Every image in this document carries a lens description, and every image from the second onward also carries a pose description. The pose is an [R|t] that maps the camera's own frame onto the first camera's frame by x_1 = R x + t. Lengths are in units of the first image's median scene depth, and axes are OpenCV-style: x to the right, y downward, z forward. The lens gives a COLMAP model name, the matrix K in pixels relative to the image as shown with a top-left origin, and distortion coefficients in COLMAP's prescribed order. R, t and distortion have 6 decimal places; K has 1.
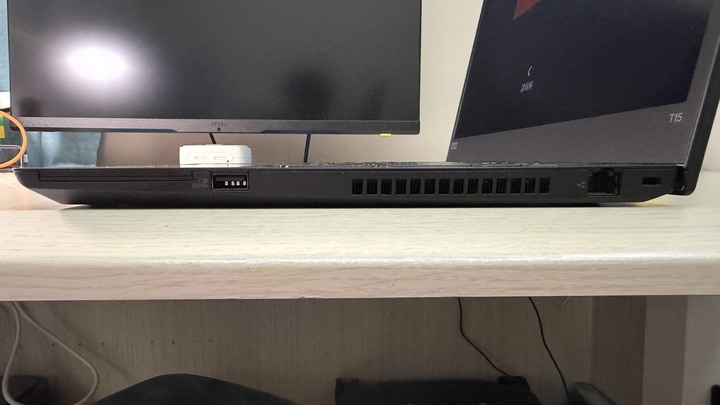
lens RADIAL K [[567.2, 0, 360.0], [0, 567.2, 202.5], [0, 0, 1]] dist [-0.000433, -0.002357]
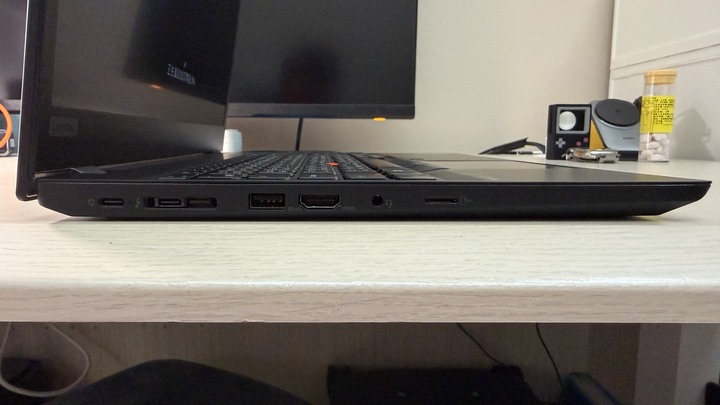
lens RADIAL K [[573.6, 0, 360.0], [0, 573.6, 202.5], [0, 0, 1]] dist [0.002118, 0.000684]
pose [[0.999709, 0.008927, -0.022430, 0.112332], [-0.007787, 0.998699, 0.050401, -0.084400], [0.022851, -0.050211, 0.998477, 0.032085]]
